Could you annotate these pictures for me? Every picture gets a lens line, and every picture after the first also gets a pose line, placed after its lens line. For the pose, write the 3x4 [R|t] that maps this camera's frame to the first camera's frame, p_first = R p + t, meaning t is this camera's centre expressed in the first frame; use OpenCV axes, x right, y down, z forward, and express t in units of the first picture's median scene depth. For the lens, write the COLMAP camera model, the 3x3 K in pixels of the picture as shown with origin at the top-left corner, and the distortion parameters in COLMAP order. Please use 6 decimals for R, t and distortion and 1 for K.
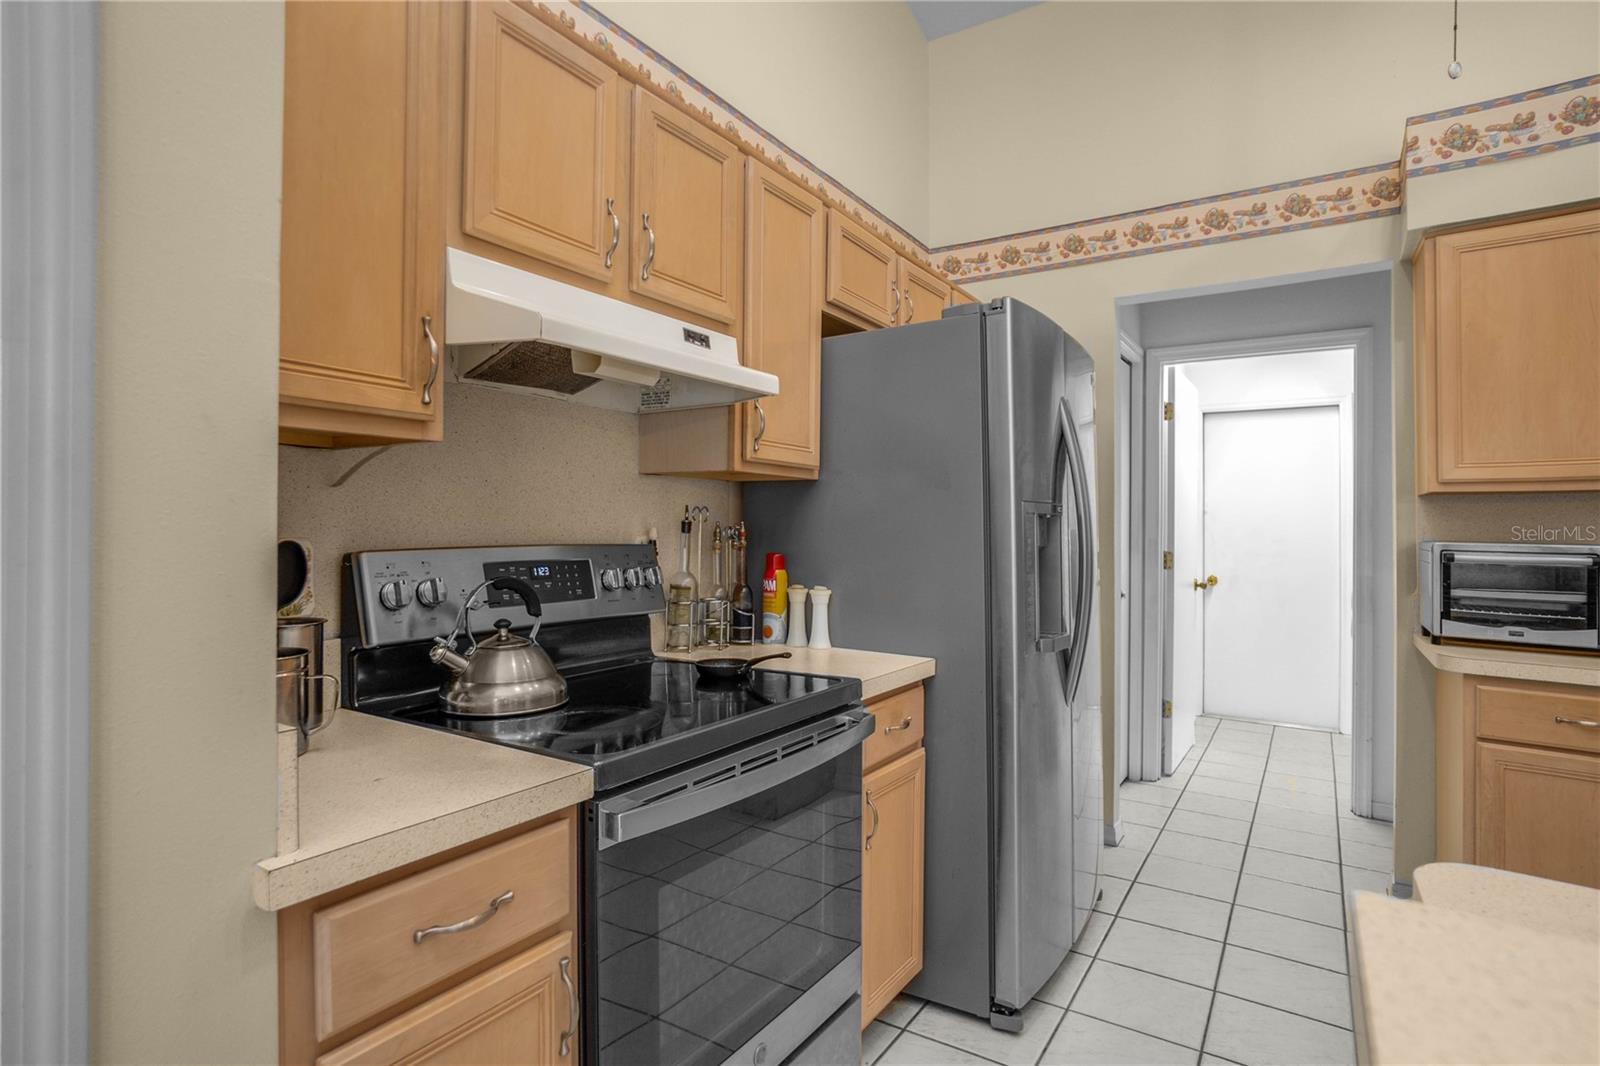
lens RADIAL K [[832.8, 0, 800.0], [0, 832.8, 533.0], [0, 0, 1]] dist [0.000277, -0.000187]
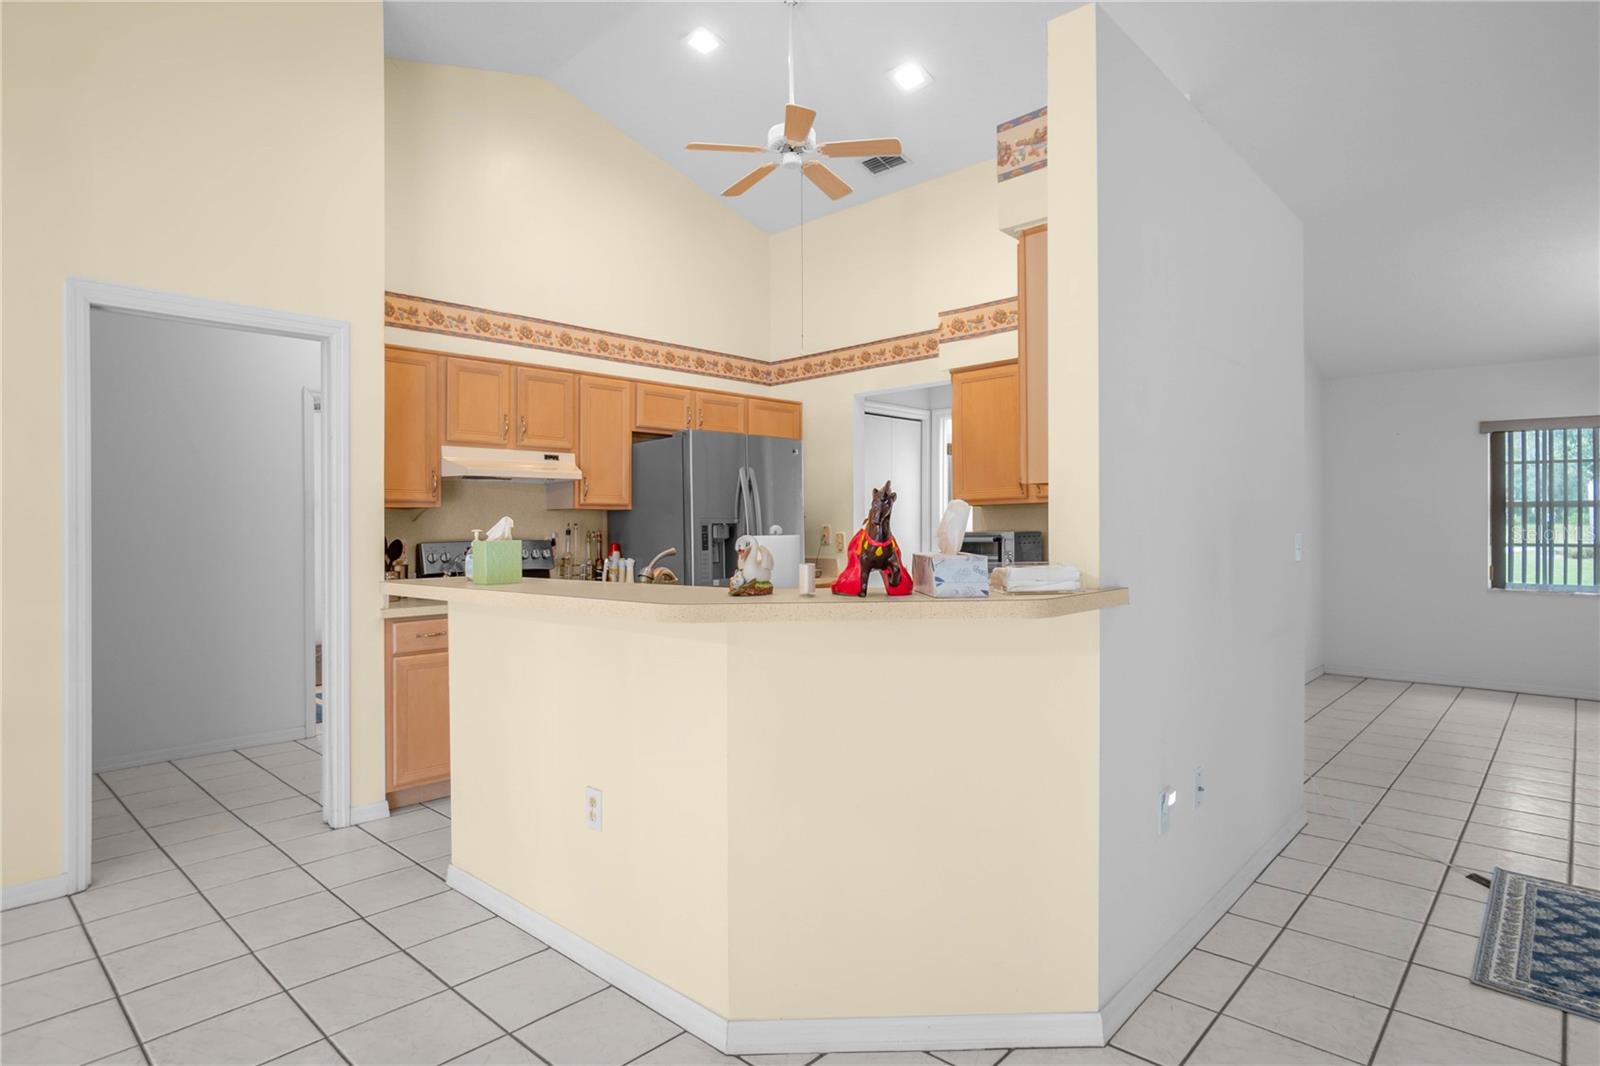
lens RADIAL K [[842.6, 0, 800.0], [0, 842.6, 533.0], [0, 0, 1]] dist [-0.002684, -0.000052]
pose [[0.982181, -0.014001, -0.187415, 0.934946], [0.014254, 0.999898, 0.000001, 0.003509], [0.187396, -0.002672, 0.982281, -1.165542]]
